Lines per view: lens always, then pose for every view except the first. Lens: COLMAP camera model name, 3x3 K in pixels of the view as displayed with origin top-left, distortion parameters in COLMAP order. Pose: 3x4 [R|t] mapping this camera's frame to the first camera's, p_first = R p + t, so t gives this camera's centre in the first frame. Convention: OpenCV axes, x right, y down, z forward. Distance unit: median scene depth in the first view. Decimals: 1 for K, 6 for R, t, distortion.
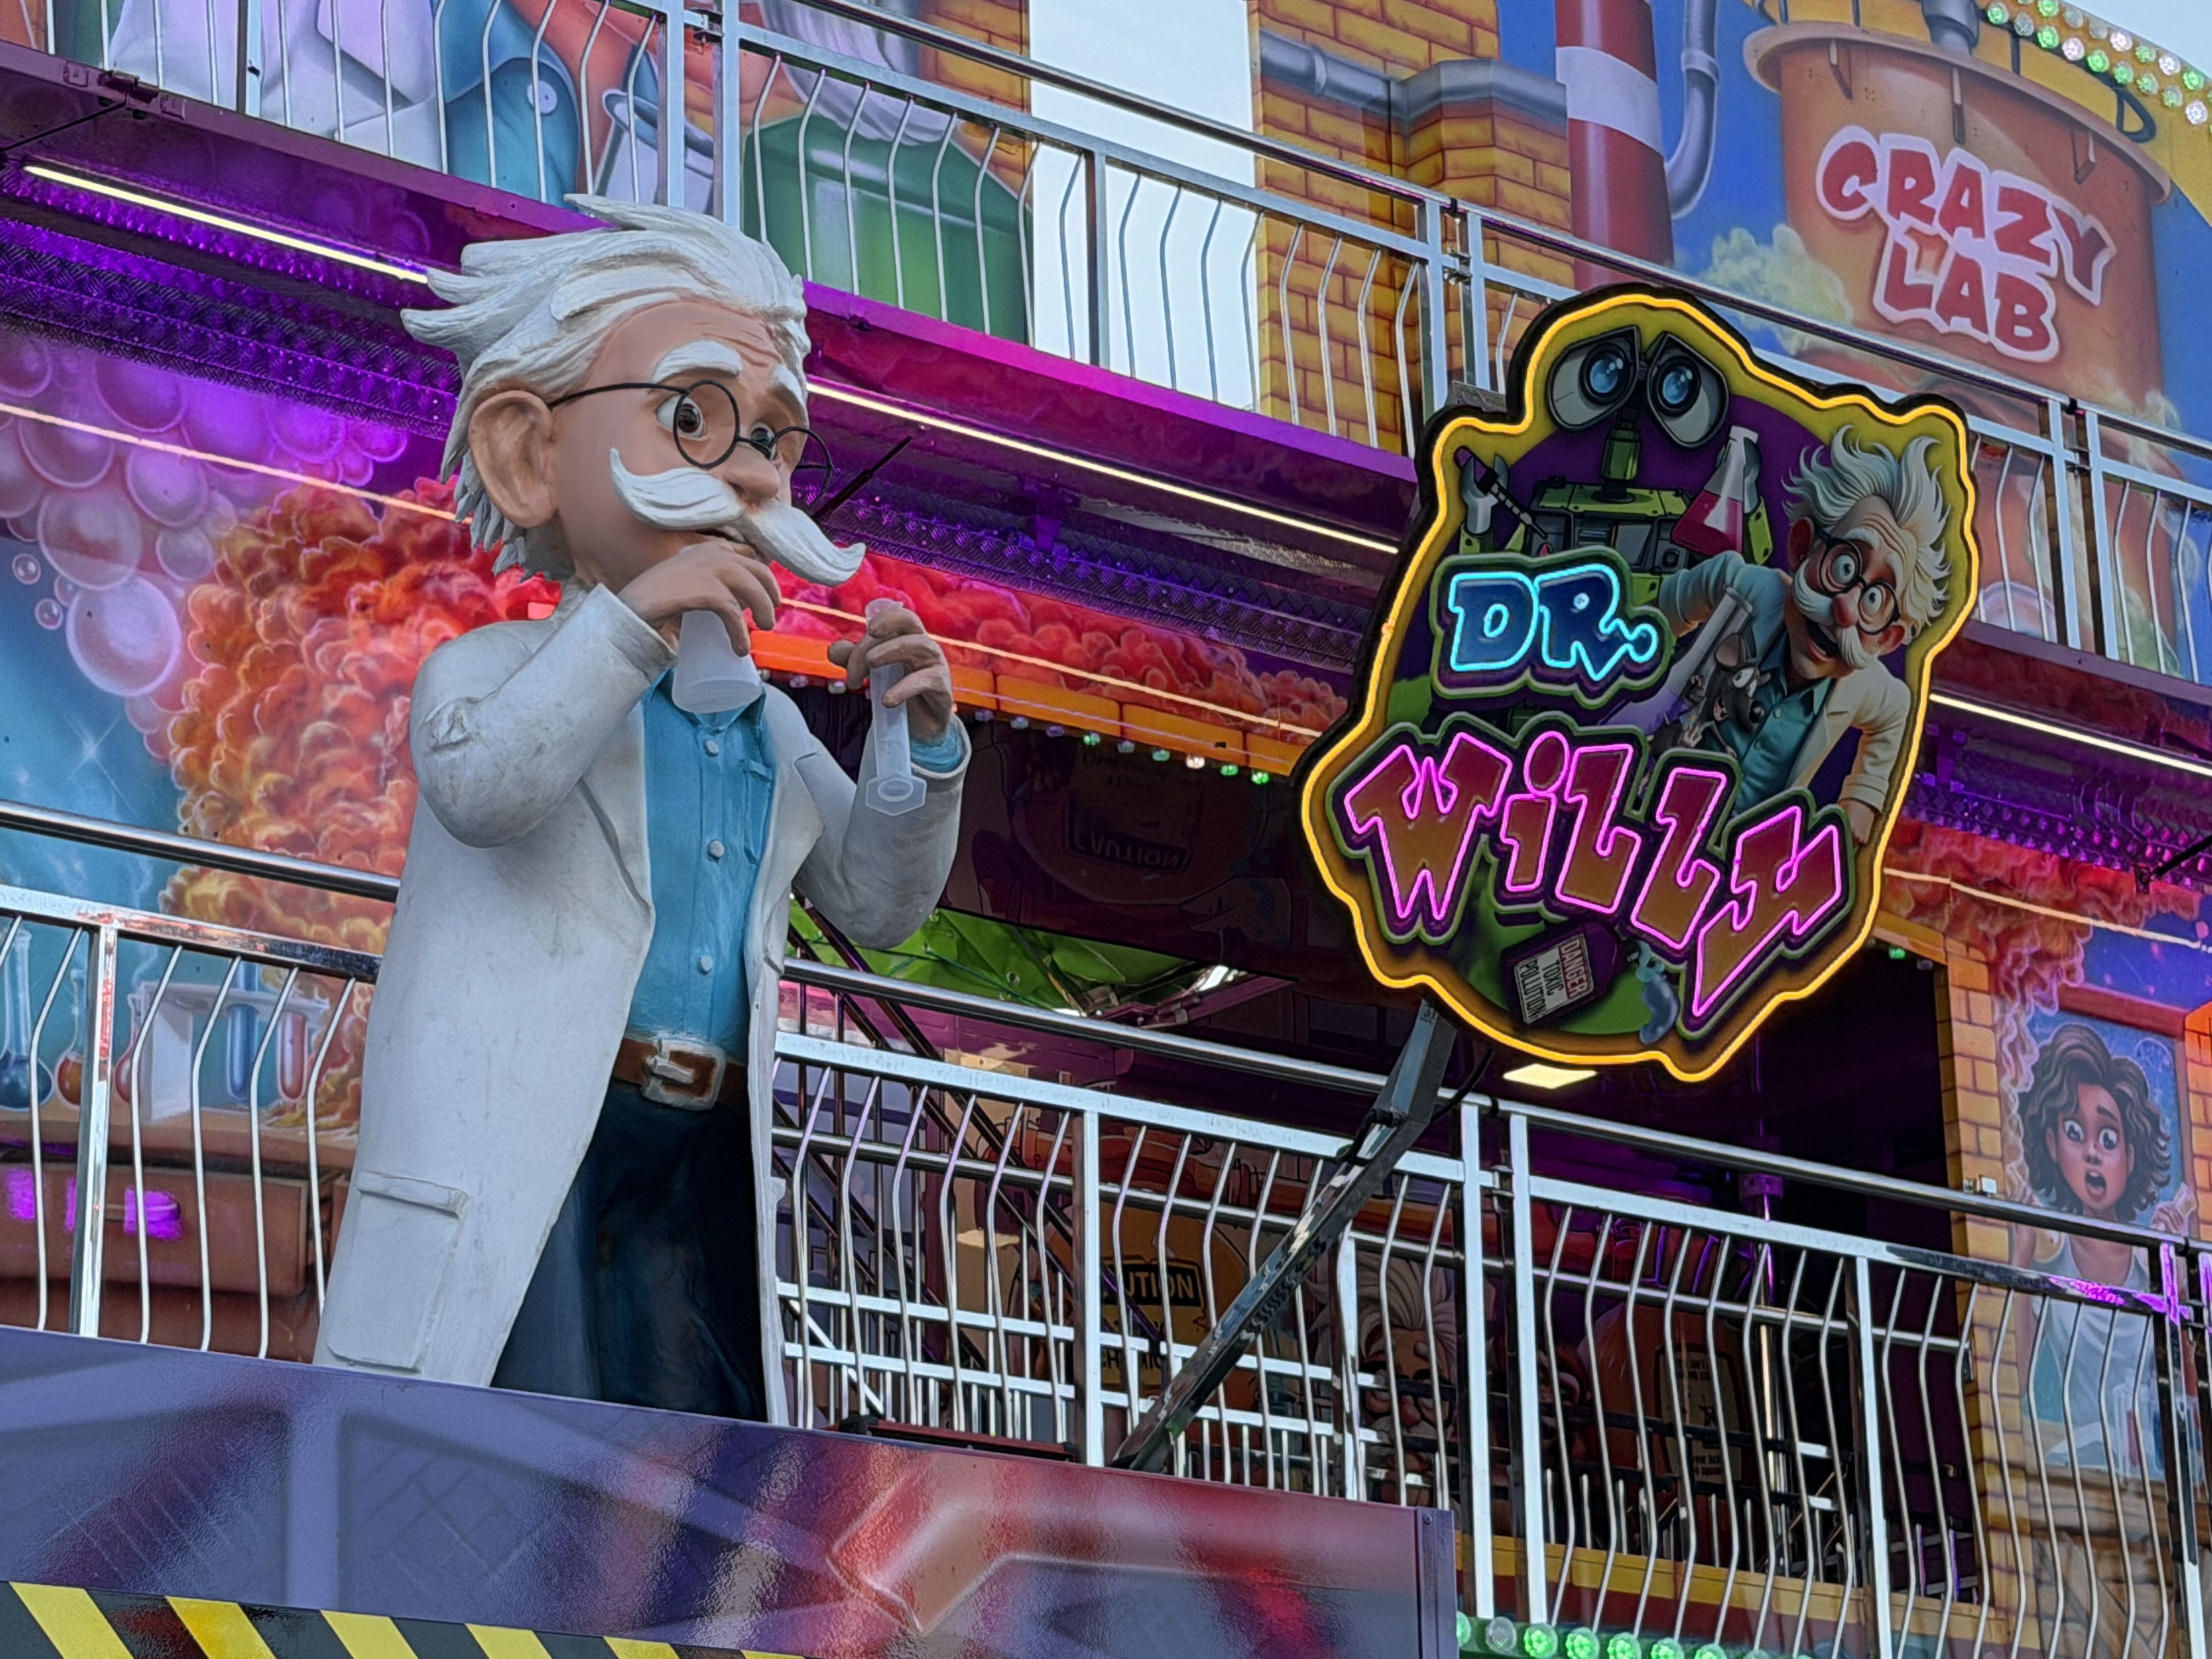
lens RADIAL K [[5456.6, 0, 1106.0], [0, 5456.6, 829.5], [0, 0, 1]] dist [0.088334, 0.889501]
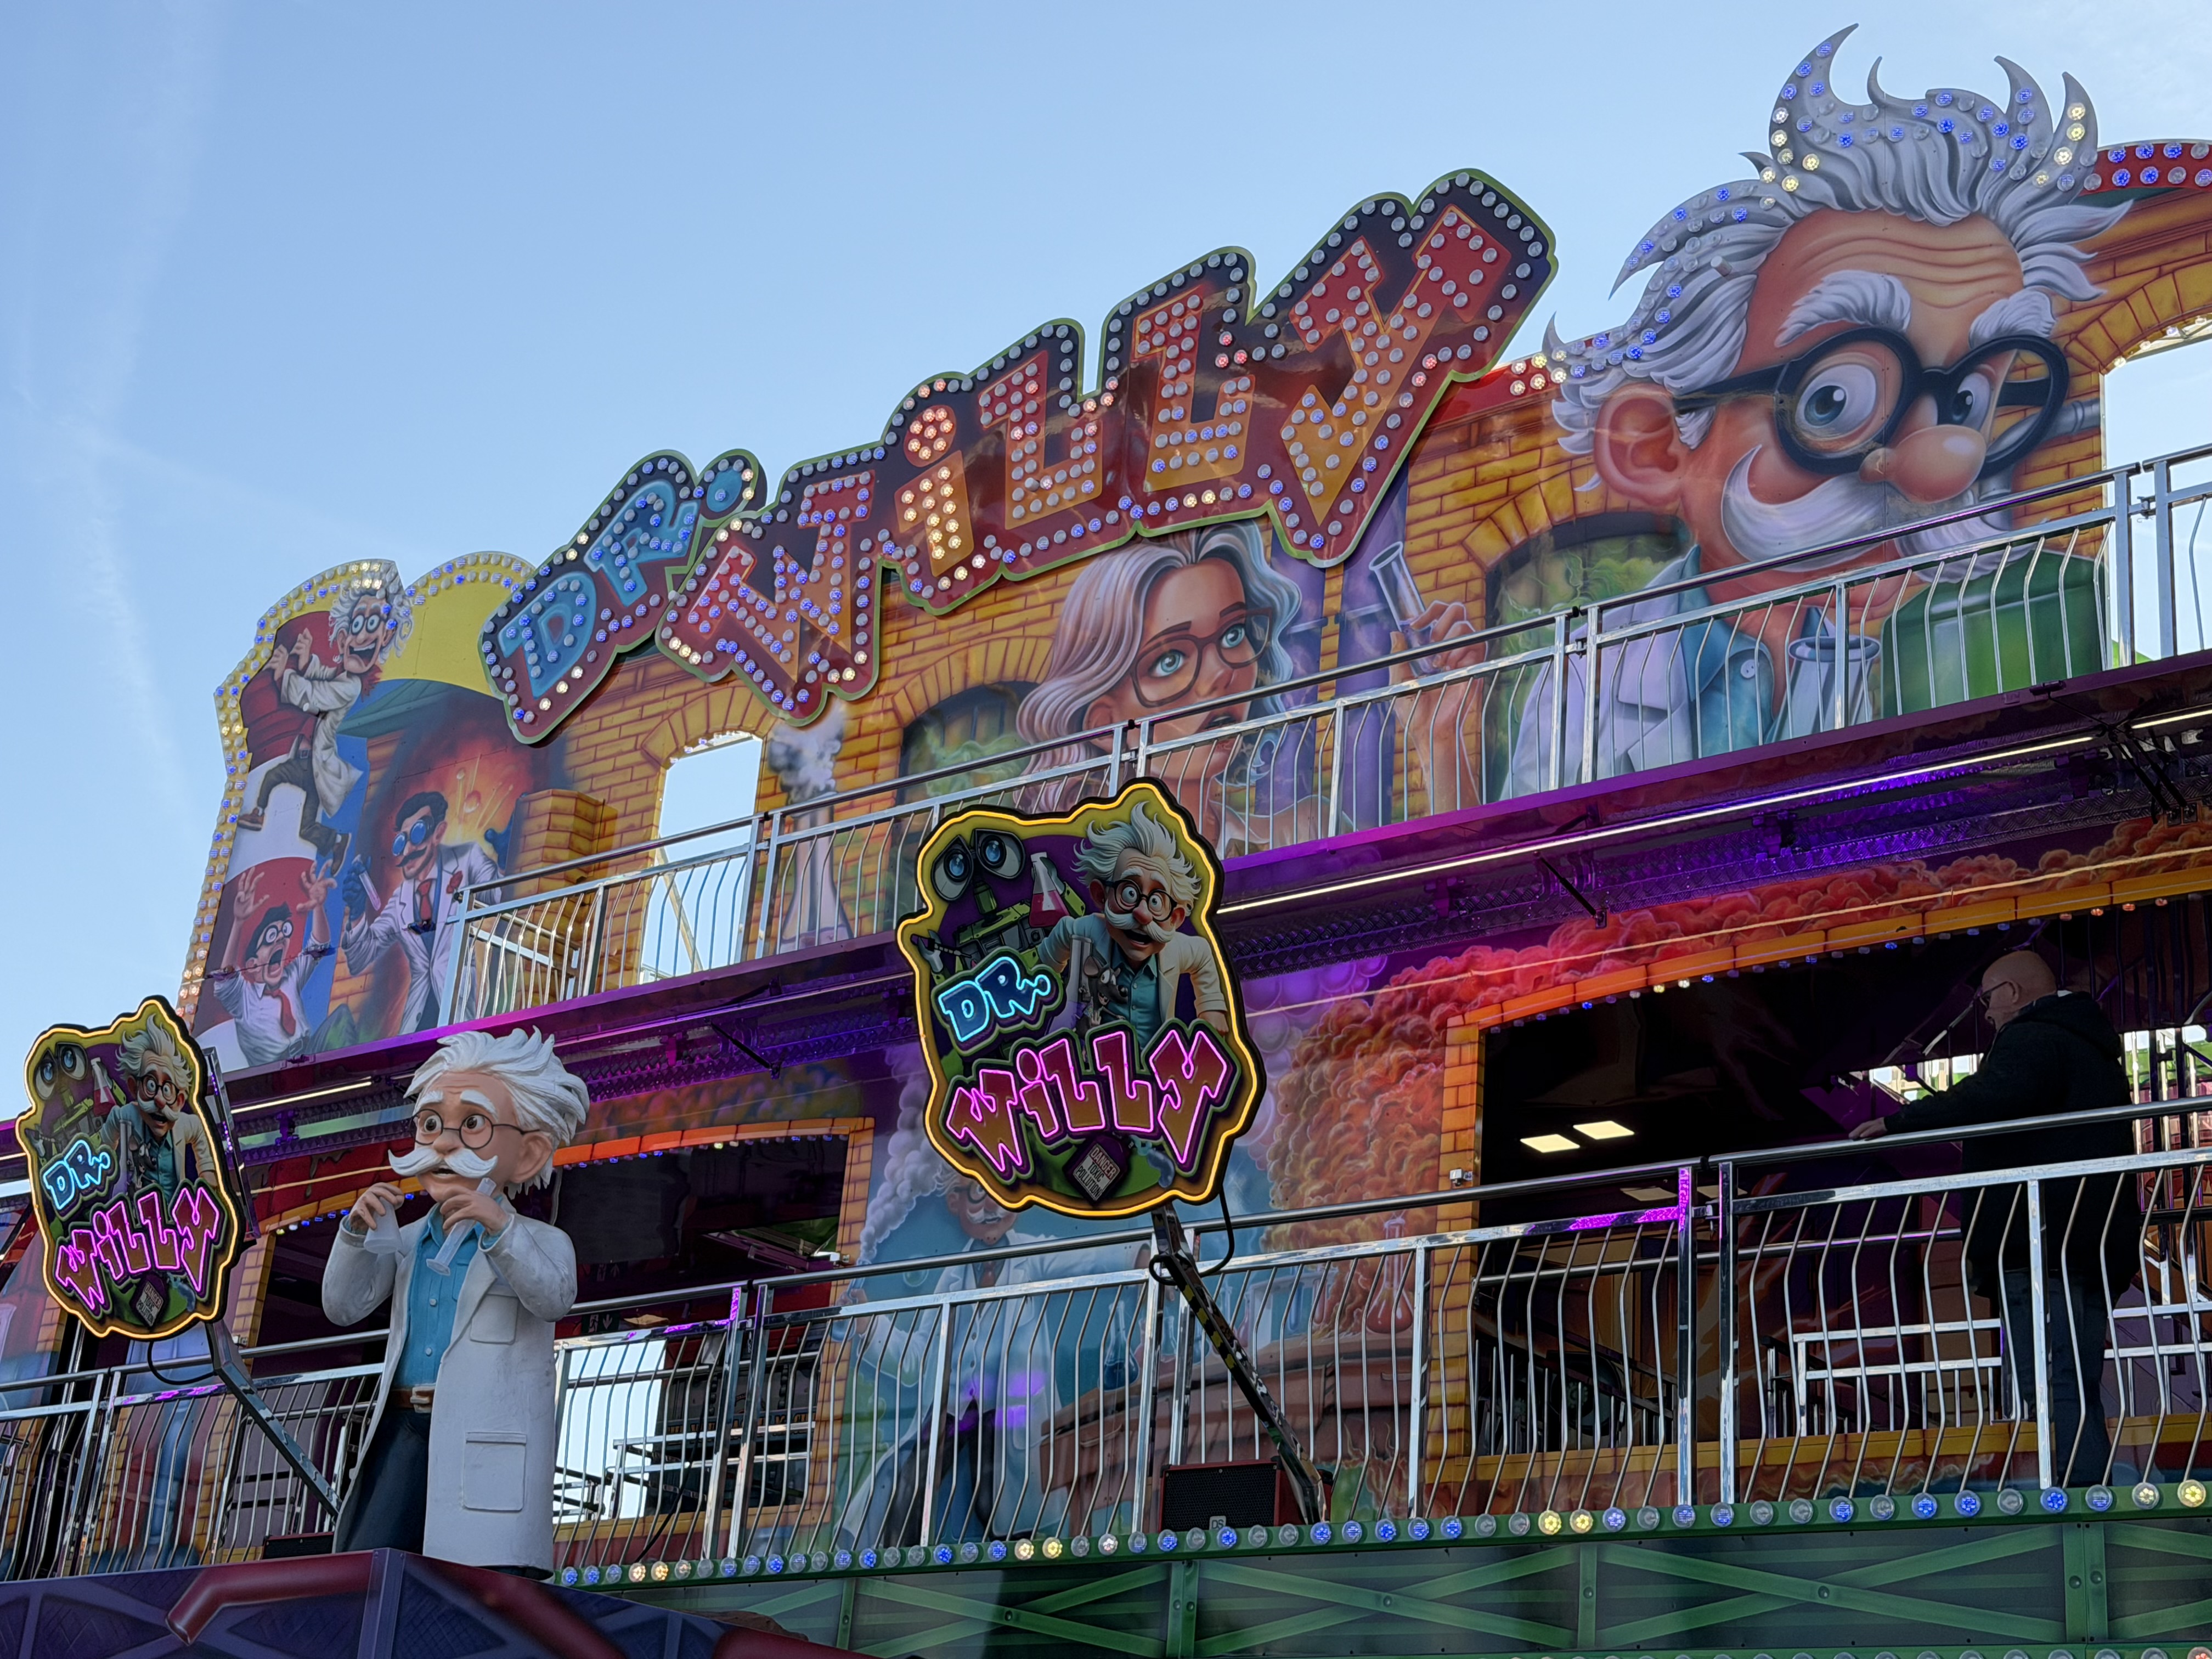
lens RADIAL K [[3186.4, 0, 1106.0], [0, 3186.4, 829.5], [0, 0, 1]] dist [0.142481, -0.139061]
pose [[0.221839, -0.331117, -0.917141, 0.908311], [0.222218, 0.932995, -0.283090, 0.184534], [0.949424, -0.141005, 0.280555, 0.613286]]
